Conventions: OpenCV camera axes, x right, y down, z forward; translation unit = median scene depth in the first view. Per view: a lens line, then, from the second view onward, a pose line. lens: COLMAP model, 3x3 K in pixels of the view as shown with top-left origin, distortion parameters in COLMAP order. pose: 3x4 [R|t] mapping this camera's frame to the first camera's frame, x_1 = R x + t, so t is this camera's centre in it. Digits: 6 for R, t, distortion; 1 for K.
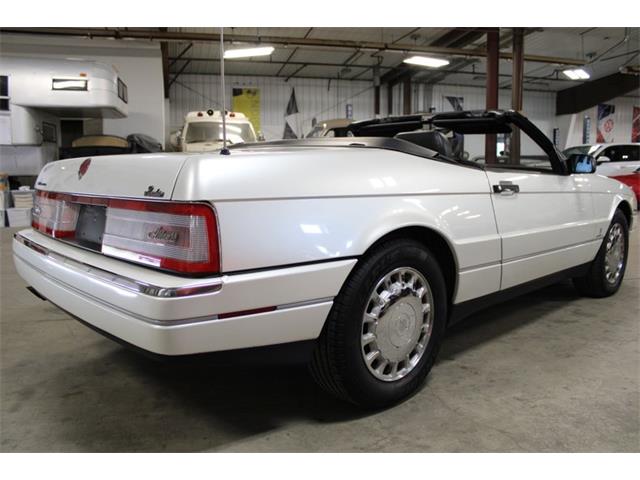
lens RADIAL K [[536.1, 0, 320.5], [0, 536.1, 237.8], [0, 0, 1]] dist [-0.128839, 0.118518]
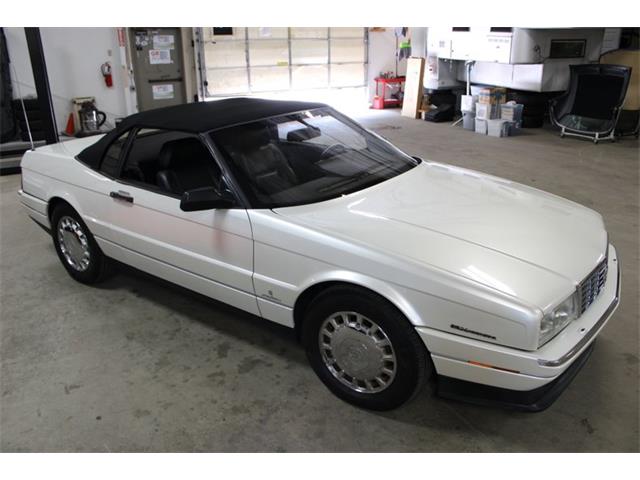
lens RADIAL K [[538.2, 0, 320.1], [0, 538.2, 238.1], [0, 0, 1]] dist [-0.125736, 0.115122]
pose [[0.174914, 0.350262, -0.920175, 0.974162], [-0.118922, 0.935256, 0.333397, -0.285557], [0.977375, 0.051114, 0.205243, 0.692800]]
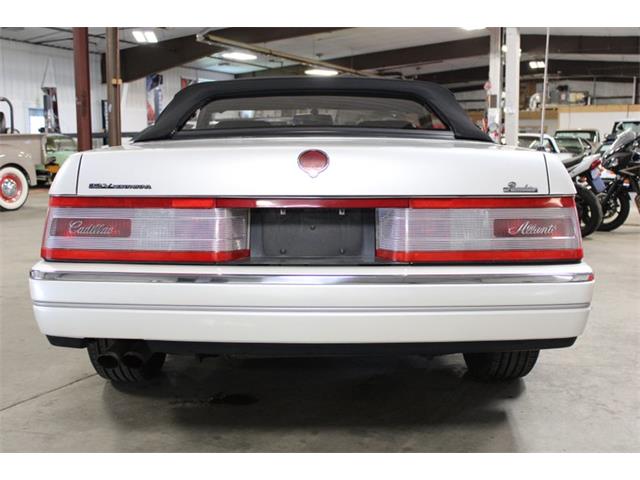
lens RADIAL K [[703.3, 0, 320.1], [0, 703.3, 241.7], [0, 0, 1]] dist [-0.061443, 0.023775]
pose [[0.701792, -0.090650, 0.706591, -0.544101], [0.089786, 0.995217, 0.038501, -0.024470], [-0.706701, 0.036422, 0.706574, 0.113055]]
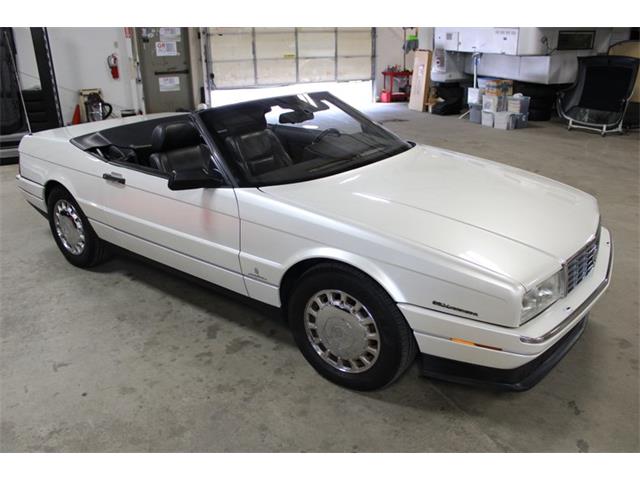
lens RADIAL K [[539.5, 0, 322.8], [0, 539.5, 240.0], [0, 0, 1]] dist [-0.132530, 0.127501]
pose [[0.157717, 0.358709, -0.920029, 0.984673], [-0.119502, 0.931775, 0.342803, -0.268168], [0.980227, 0.055879, 0.189823, 0.722558]]
